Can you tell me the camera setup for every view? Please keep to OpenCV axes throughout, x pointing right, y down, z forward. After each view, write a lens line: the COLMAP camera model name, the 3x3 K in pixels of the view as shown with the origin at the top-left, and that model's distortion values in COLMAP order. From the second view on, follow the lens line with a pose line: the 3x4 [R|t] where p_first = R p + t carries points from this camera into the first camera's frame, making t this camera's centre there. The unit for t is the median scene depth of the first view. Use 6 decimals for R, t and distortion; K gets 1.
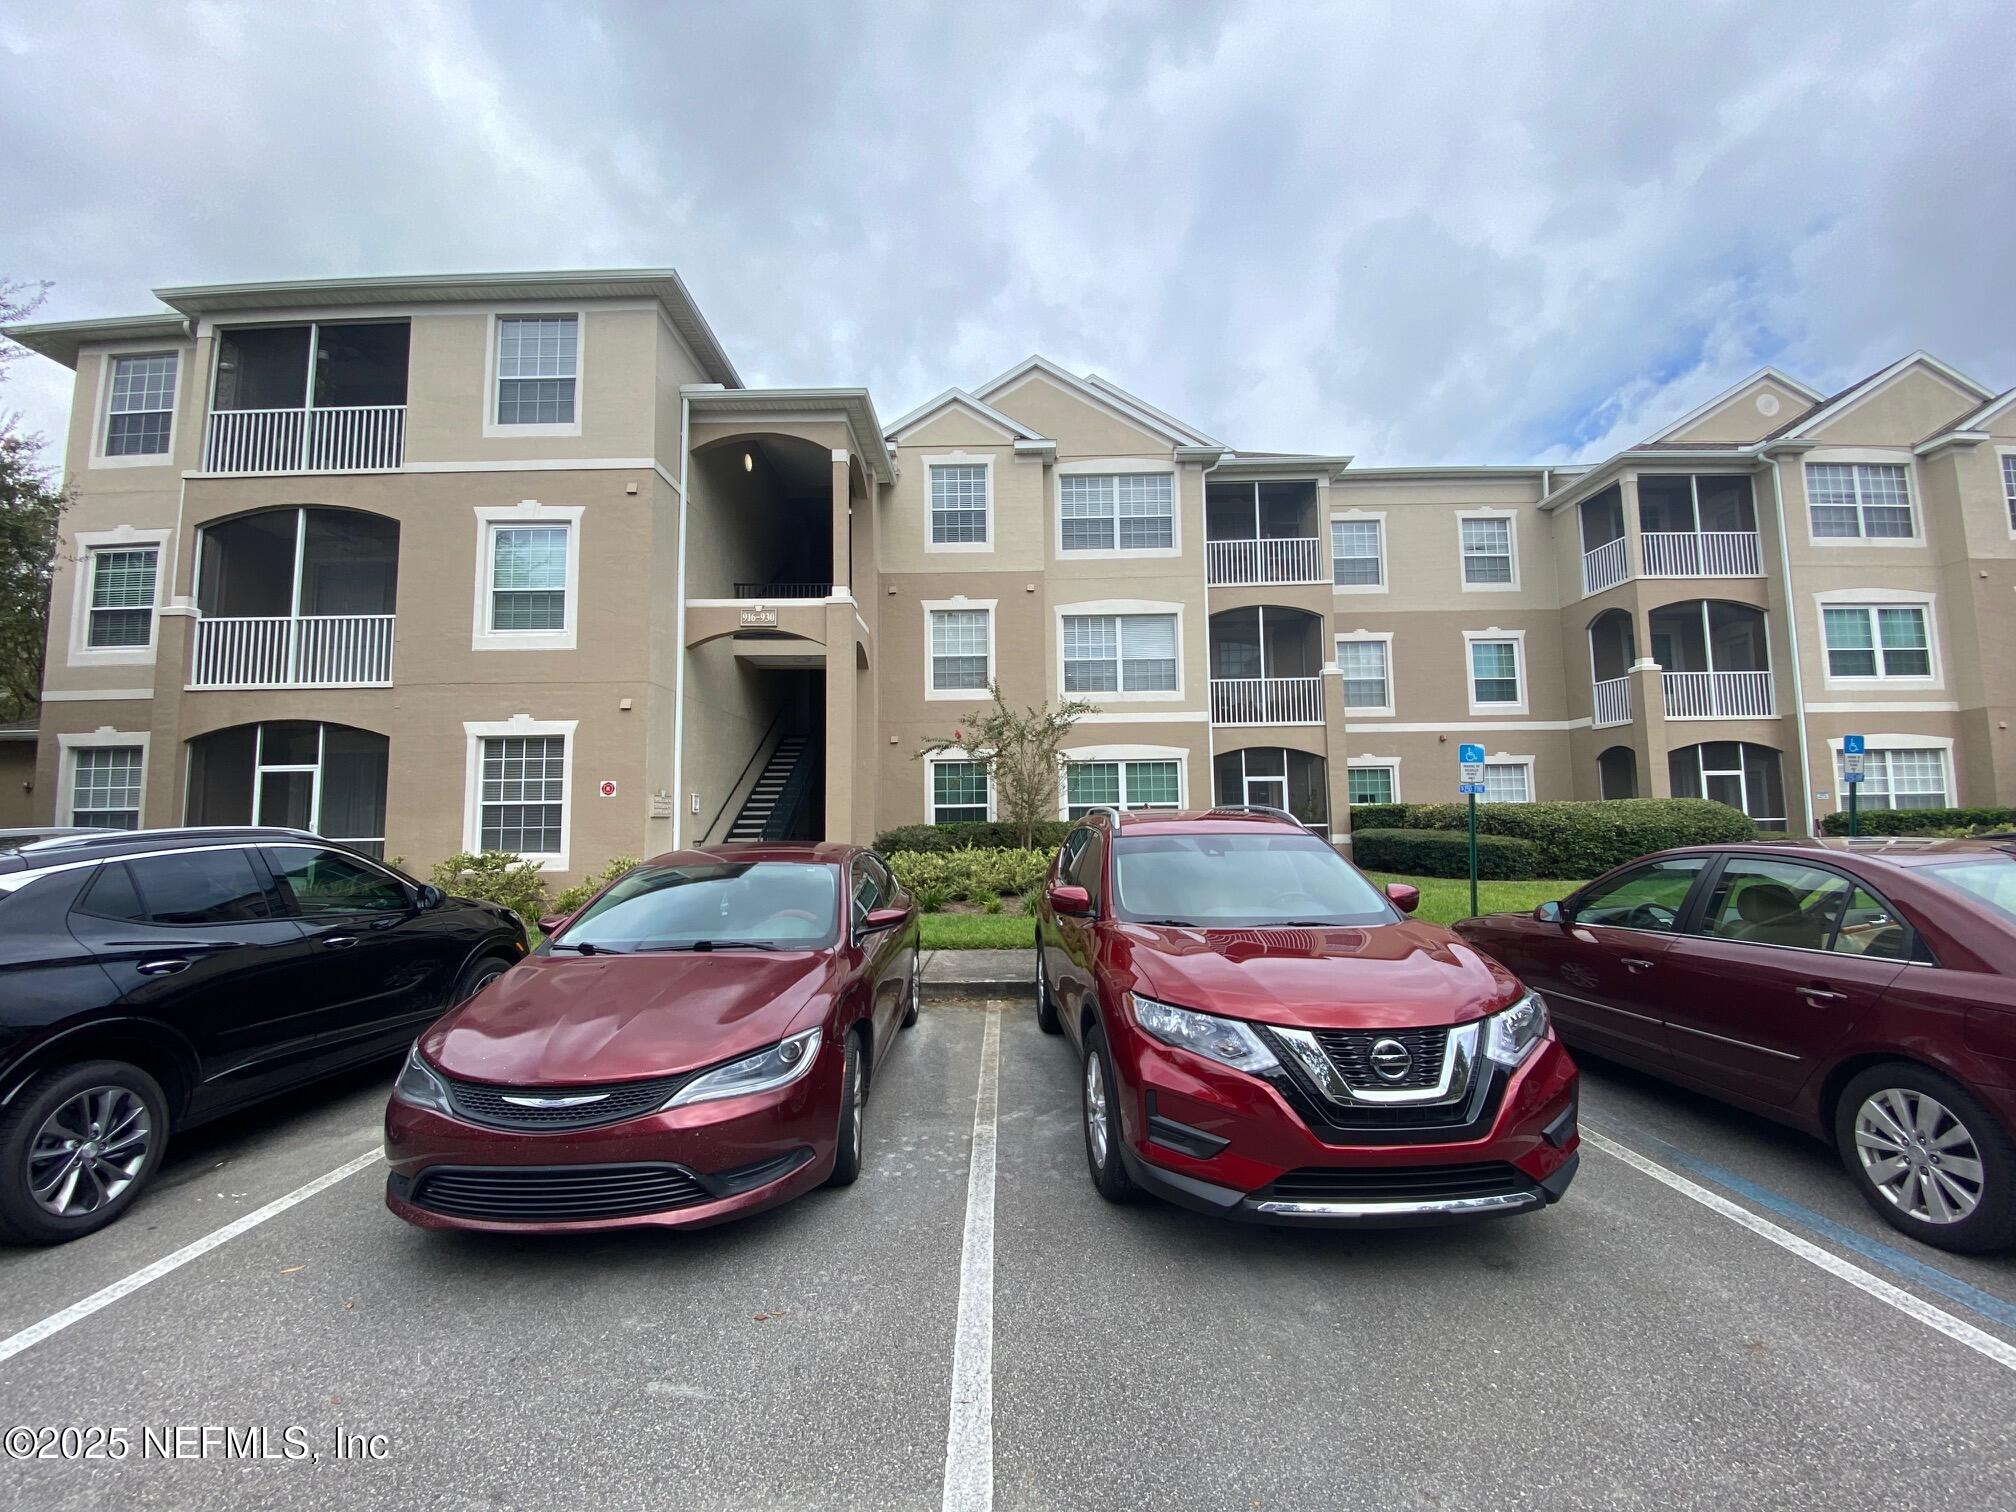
lens RADIAL K [[821.3, 0, 1003.1], [0, 821.3, 750.4], [0, 0, 1]] dist [0.011271, -0.016075]
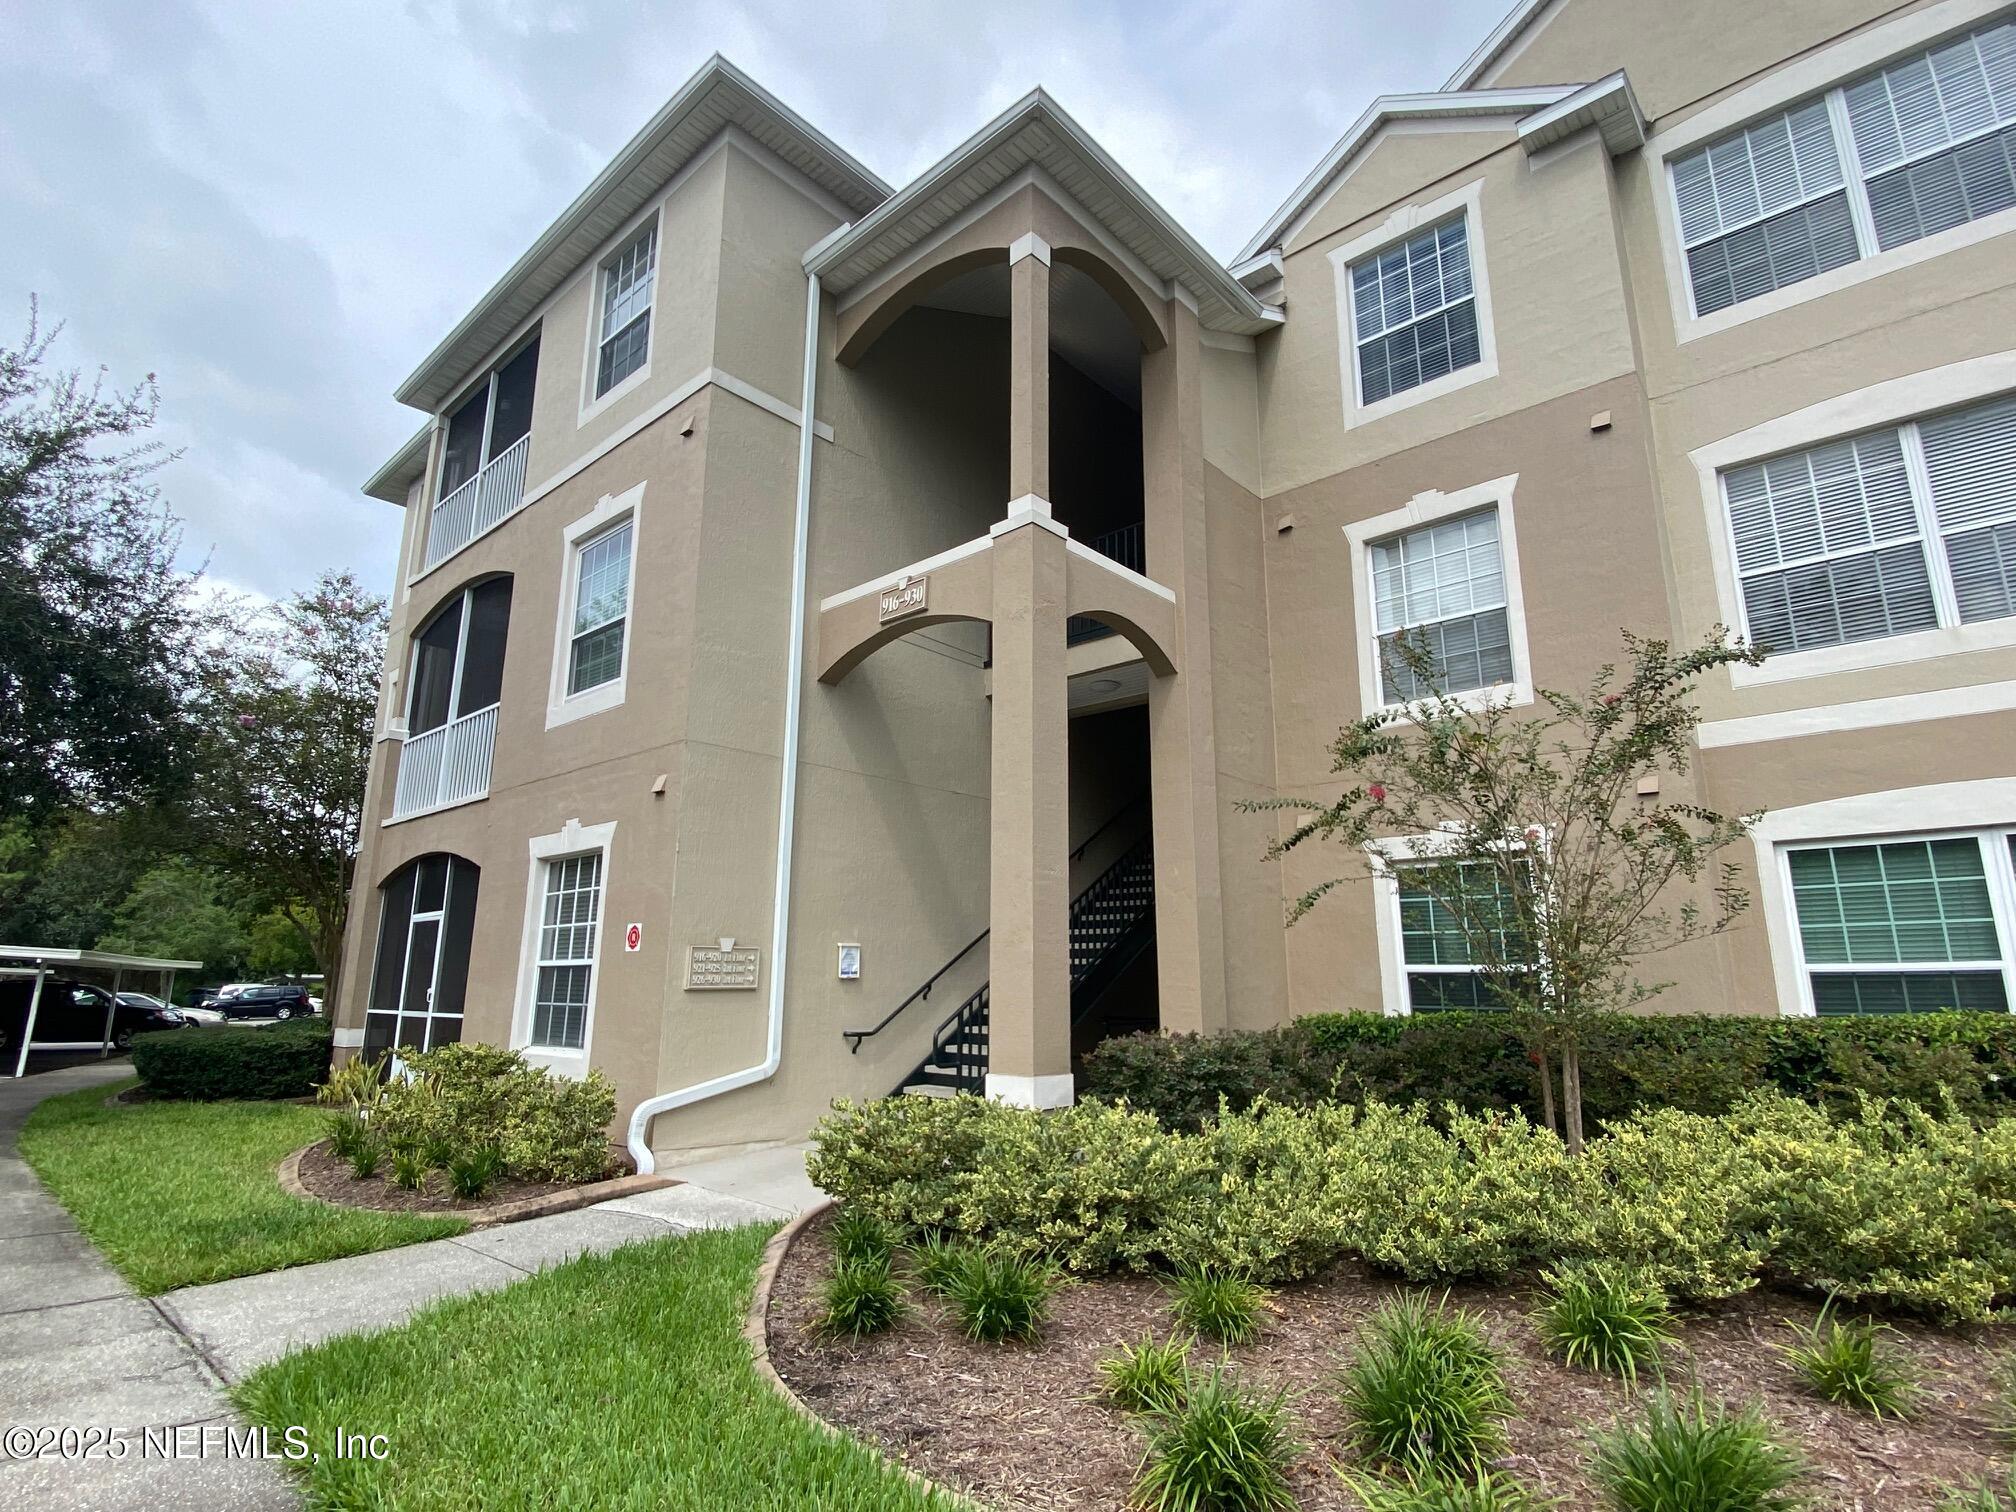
lens RADIAL K [[1004.1, 0, 1002.9], [0, 1004.1, 760.3], [0, 0, 1]] dist [-0.017215, -0.002072]
pose [[0.740612, -0.127738, -0.659680, 0.117521], [0.044602, 0.988944, -0.141421, 0.023784], [0.670451, 0.075315, 0.738121, 0.449611]]
